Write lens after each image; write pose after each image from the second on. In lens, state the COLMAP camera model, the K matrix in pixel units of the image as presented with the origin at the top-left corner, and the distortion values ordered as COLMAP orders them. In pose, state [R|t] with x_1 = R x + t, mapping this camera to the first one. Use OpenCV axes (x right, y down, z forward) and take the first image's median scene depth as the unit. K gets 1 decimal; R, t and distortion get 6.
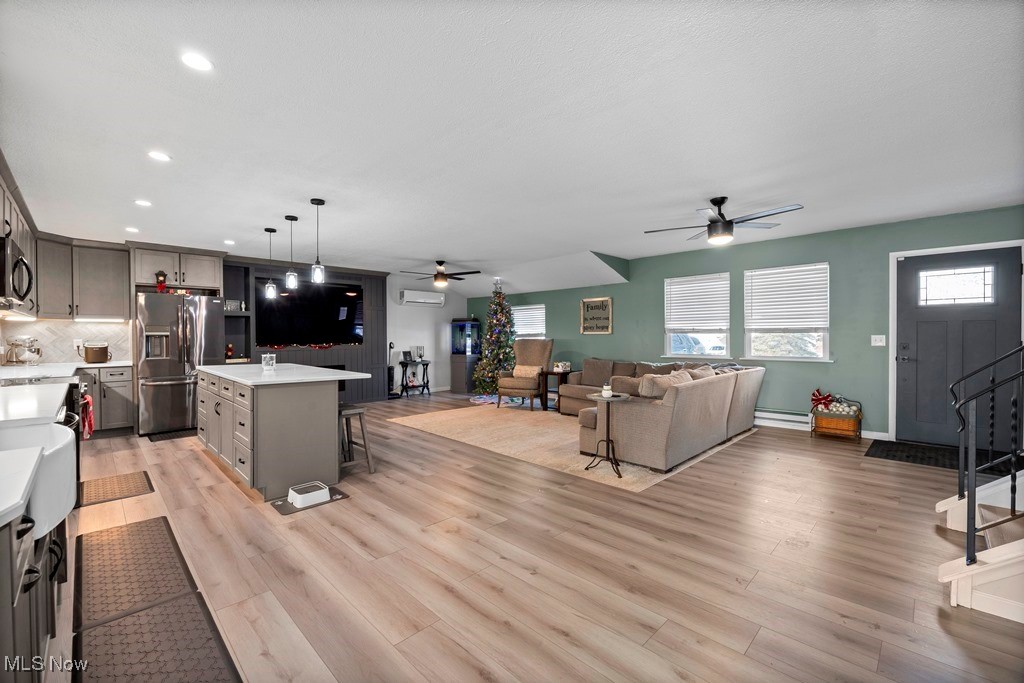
lens RADIAL K [[428.5, 0, 512.0], [0, 428.5, 341.5], [0, 0, 1]] dist [-0.013840, 0.000370]
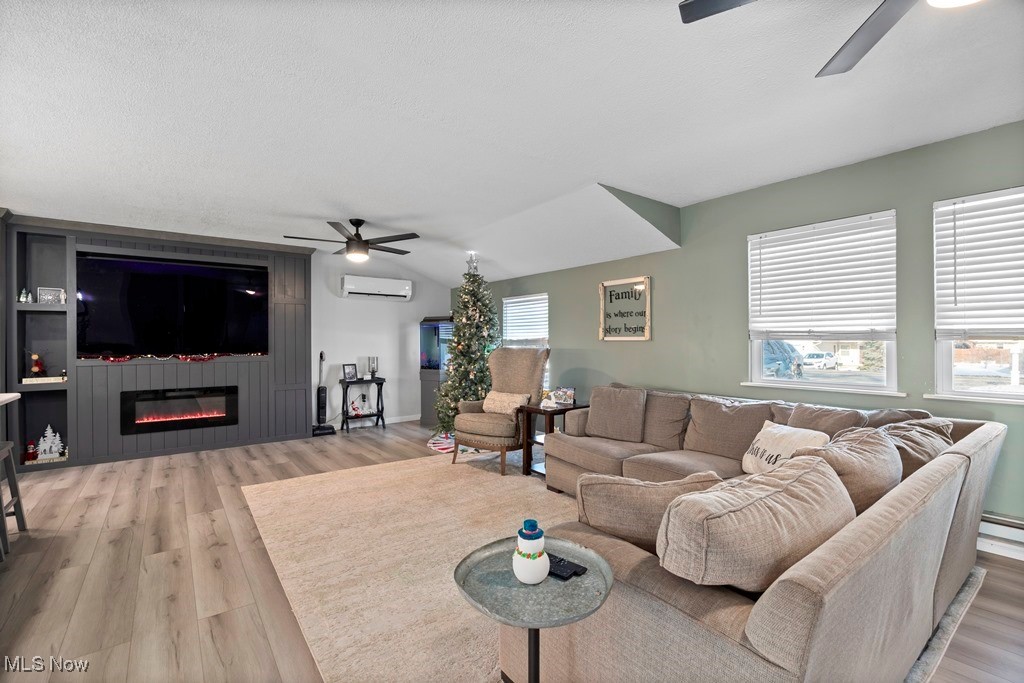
lens RADIAL K [[453.7, 0, 512.0], [0, 453.7, 341.5], [0, 0, 1]] dist [-0.015853, 0.000661]
pose [[0.991197, 0.003519, -0.132348, 0.167831], [-0.005056, 0.999924, -0.011278, -0.011096], [0.132298, 0.011848, 0.991139, 0.485673]]
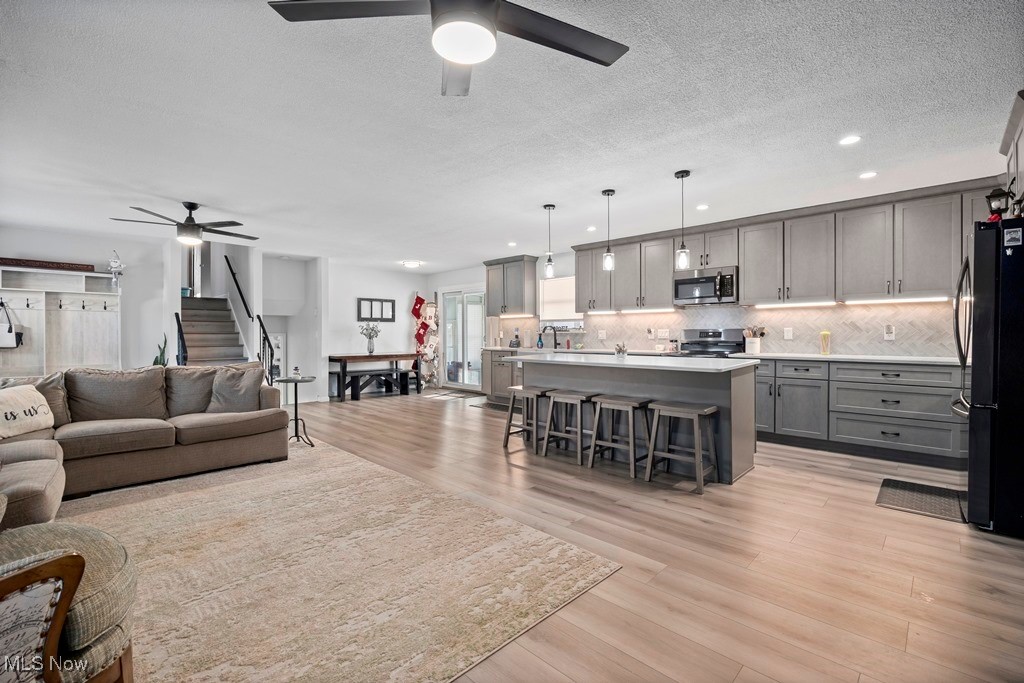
lens RADIAL K [[445.9, 0, 512.0], [0, 445.9, 341.5], [0, 0, 1]] dist [-0.018238, 0.000047]
pose [[-0.999853, 0.008387, -0.014952, -0.225944], [0.007924, 0.999494, 0.030802, -0.003814], [0.015202, 0.030679, -0.999414, 1.483706]]
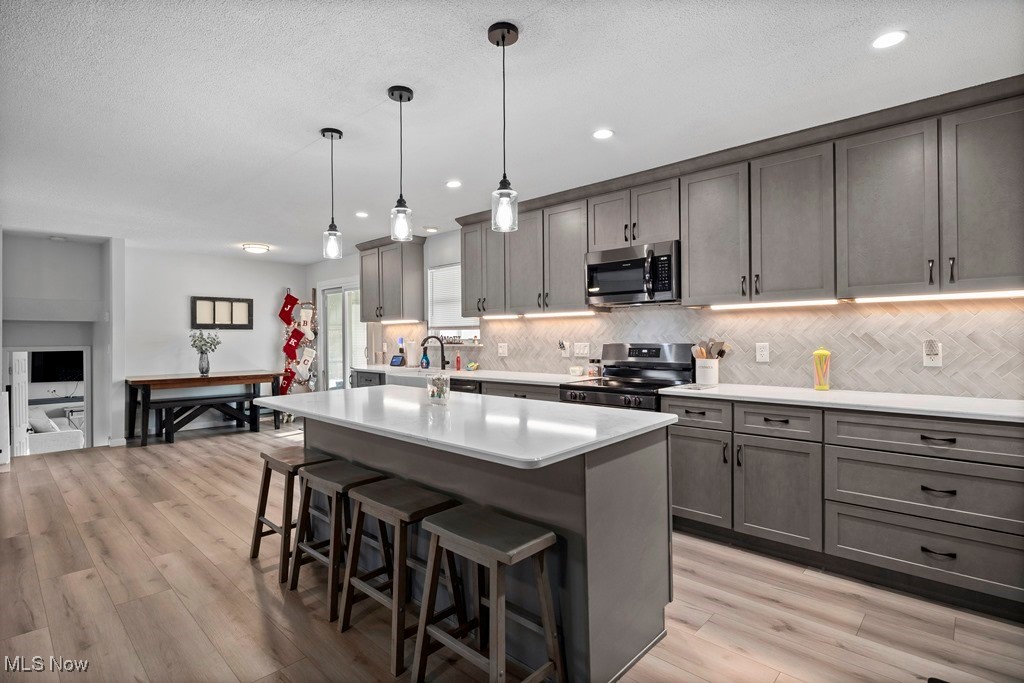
lens RADIAL K [[496.8, 0, 512.0], [0, 496.8, 341.5], [0, 0, 1]] dist [-0.012857, -0.000542]
pose [[-0.999443, 0.011573, -0.031311, -0.473544], [0.010902, 0.999709, 0.021500, -0.017150], [0.031551, 0.021147, -0.999278, 1.189796]]
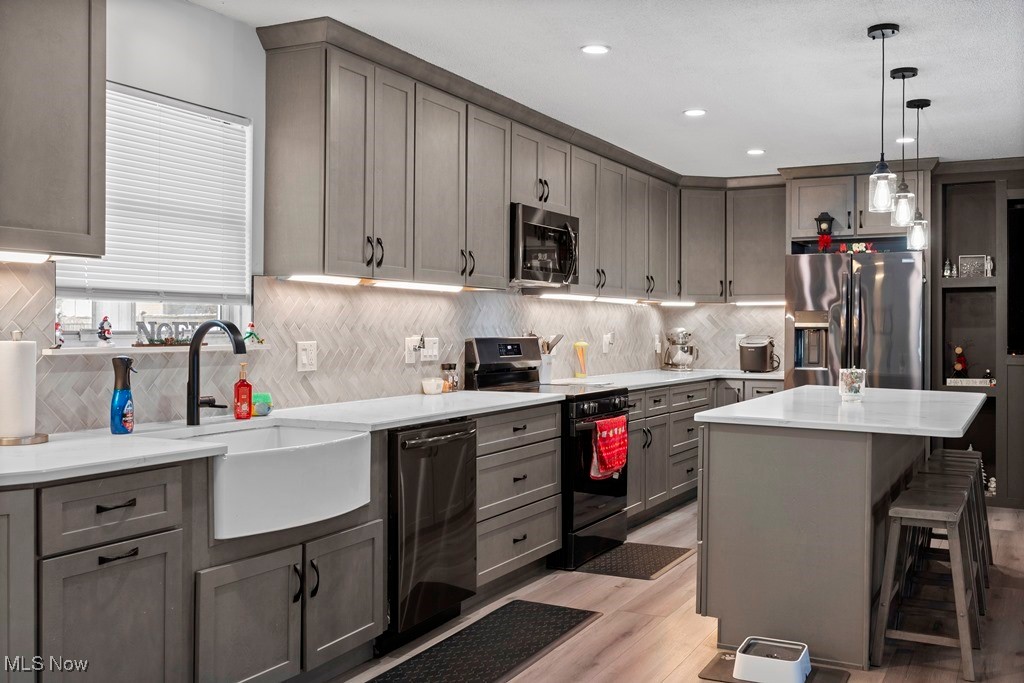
lens RADIAL K [[976.4, 0, 512.0], [0, 976.4, 341.5], [0, 0, 1]] dist [-0.003002, 0.000716]
pose [[0.297820, 0.016618, -0.954477, 0.270930], [-0.016456, 0.999789, 0.012272, -0.005772], [0.954480, 0.012052, 0.298031, 0.221959]]
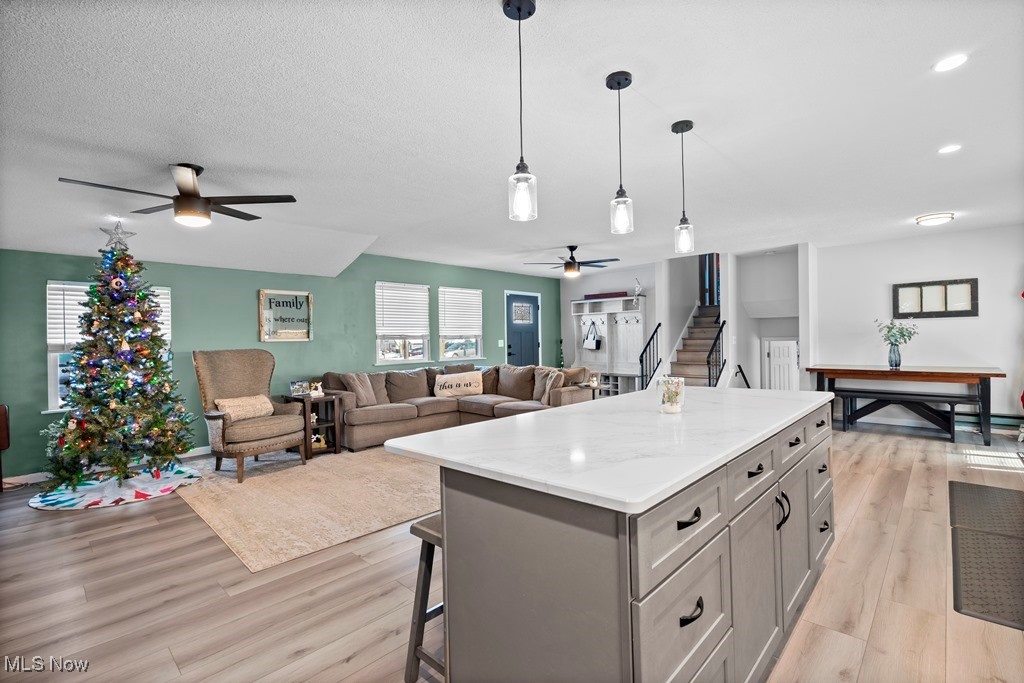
lens RADIAL K [[464.9, 0, 512.0], [0, 464.9, 341.5], [0, 0, 1]] dist [-0.013353, 0.000239]
pose [[-0.030610, 0.000327, 0.999531, -0.770647], [0.032823, 0.999461, 0.000678, -0.007826], [-0.998992, 0.032829, -0.030604, 0.868513]]
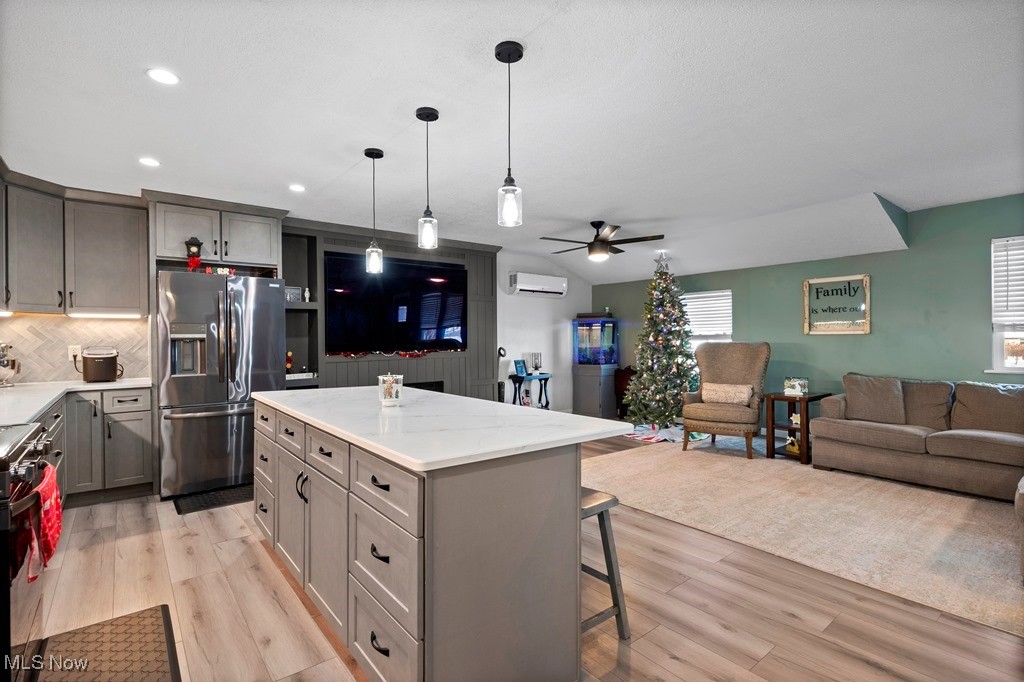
lens RADIAL K [[486.2, 0, 512.0], [0, 486.2, 341.0], [0, 0, 1]] dist [-0.011134, 0.000138]
pose [[0.994323, -0.003402, -0.106348, -0.268124], [0.002563, 0.999965, -0.008020, -0.003880], [0.106372, 0.007702, 0.994297, 0.321413]]
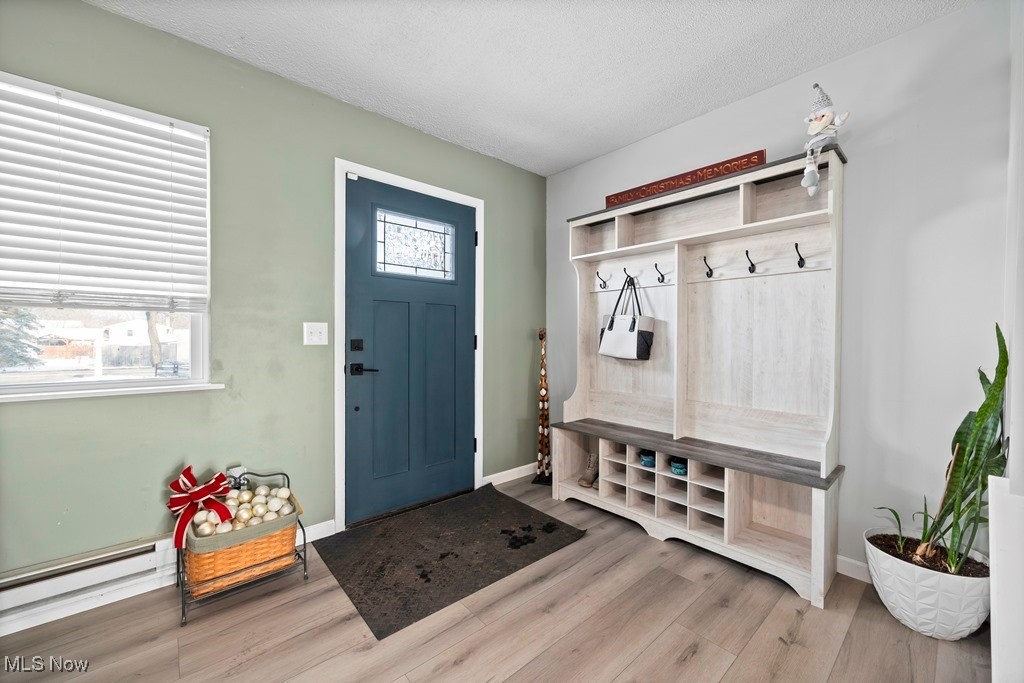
lens RADIAL K [[402.9, 0, 512.0], [0, 402.9, 341.5], [0, 0, 1]] dist [0.000418, 0.000040]
pose [[0.059456, -0.003580, 0.998224, 0.362344], [0.010837, 0.999937, 0.002941, 0.006405], [-0.998172, 0.010643, 0.059491, 0.645401]]
